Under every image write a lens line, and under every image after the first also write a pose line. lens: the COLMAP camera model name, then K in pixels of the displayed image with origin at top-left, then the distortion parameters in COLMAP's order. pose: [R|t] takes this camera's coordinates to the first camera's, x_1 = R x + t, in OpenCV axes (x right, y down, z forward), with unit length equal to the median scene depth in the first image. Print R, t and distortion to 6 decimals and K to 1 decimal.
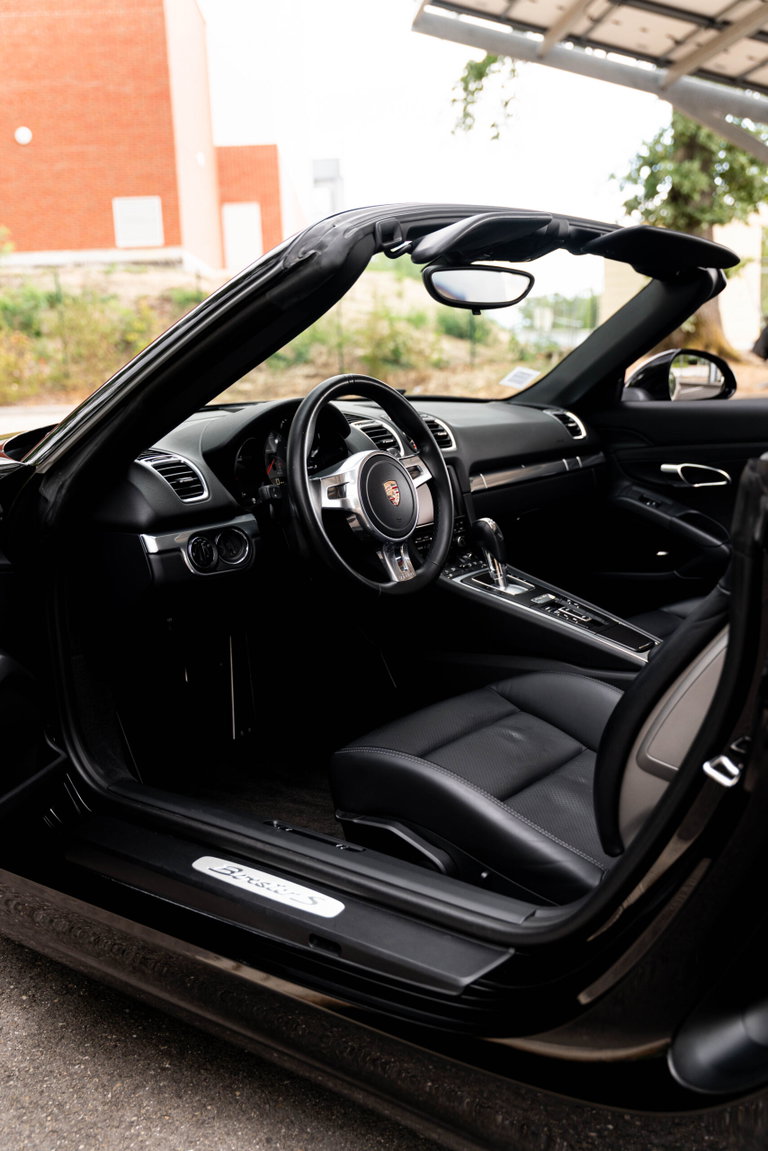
lens RADIAL K [[1097.9, 0, 362.5], [0, 1097.9, 576.1], [0, 0, 1]] dist [0.008657, 0.001675]
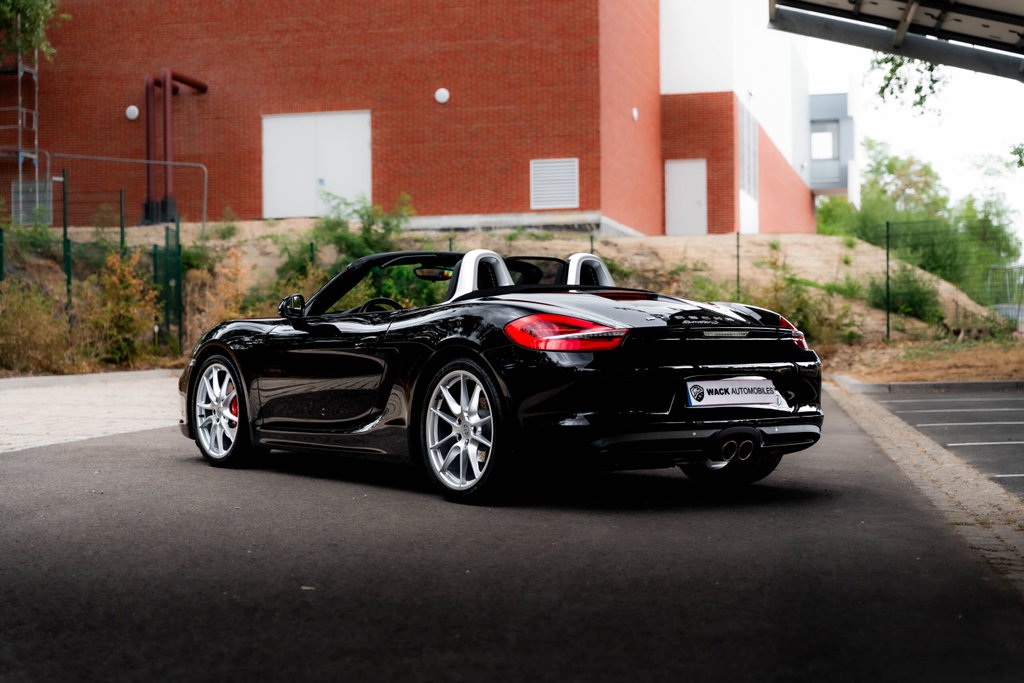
lens RADIAL K [[1639.1, 0, 512.0], [0, 1639.1, 341.5], [0, 0, 1]] dist [0.059852, -0.037233]
pose [[0.966886, 0.027689, -0.253702, 0.113707], [-0.078480, 0.978186, -0.192337, 0.072691], [0.242842, 0.205879, 0.947967, -0.278777]]
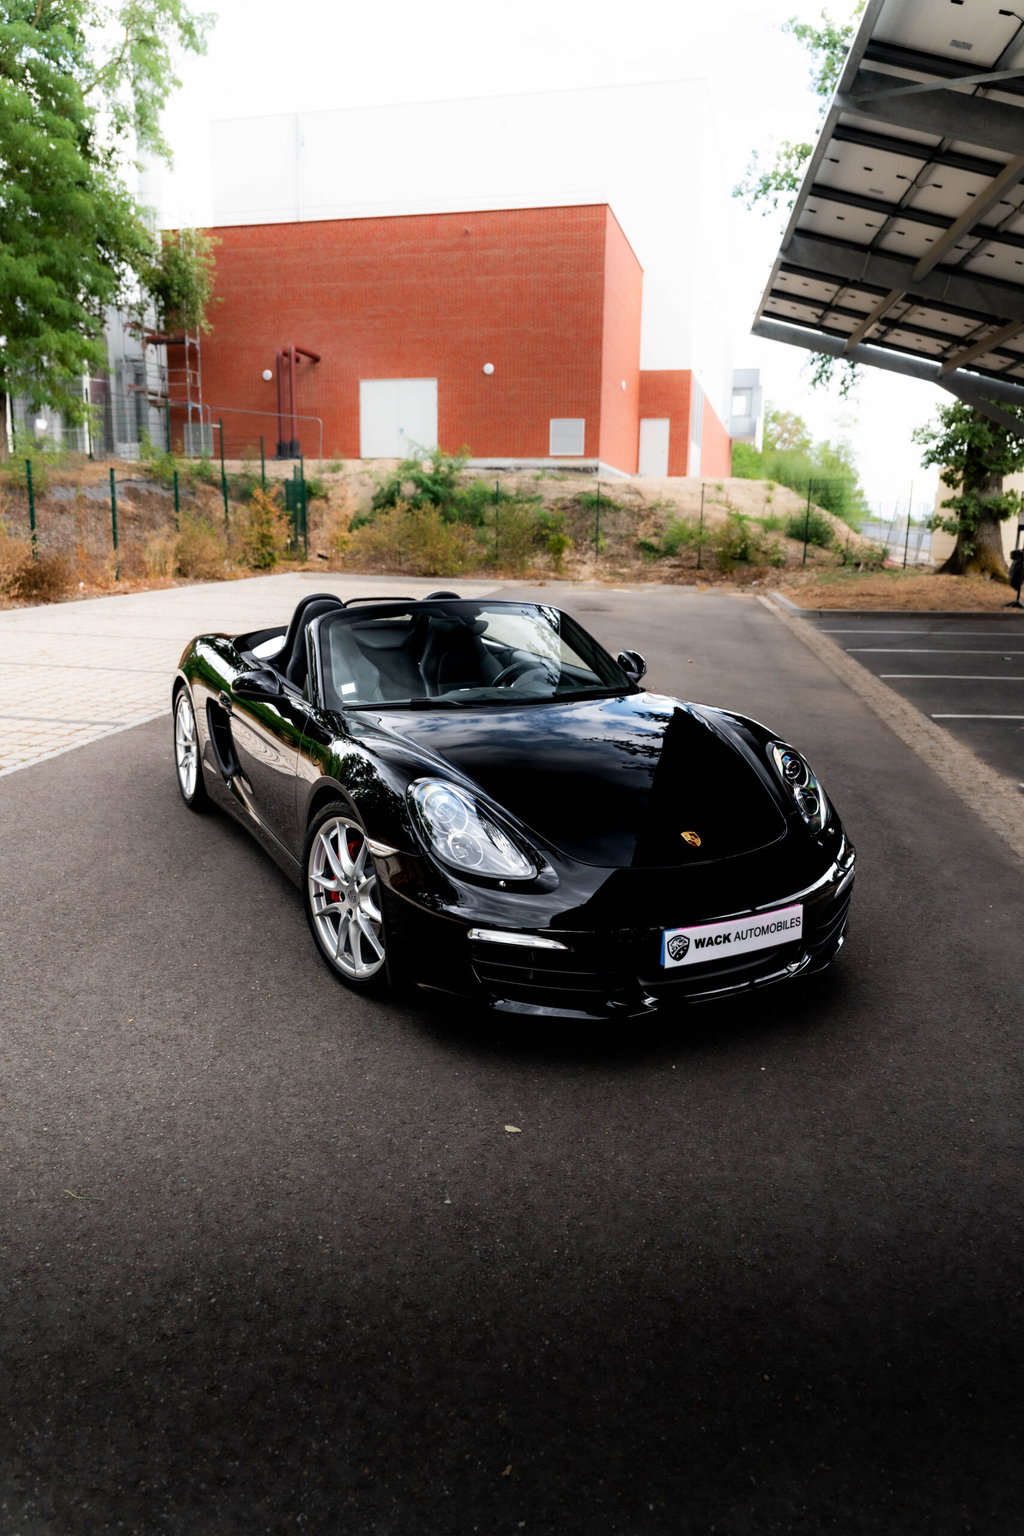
lens RADIAL K [[1035.6, 0, 522.7], [0, 1035.6, 760.8], [0, 0, 1]] dist [-0.005741, -0.000657]
pose [[0.967666, 0.107020, -0.228406, 0.065693], [-0.103231, 0.994249, 0.028507, 0.027438], [0.230143, -0.004006, 0.973149, -0.201458]]
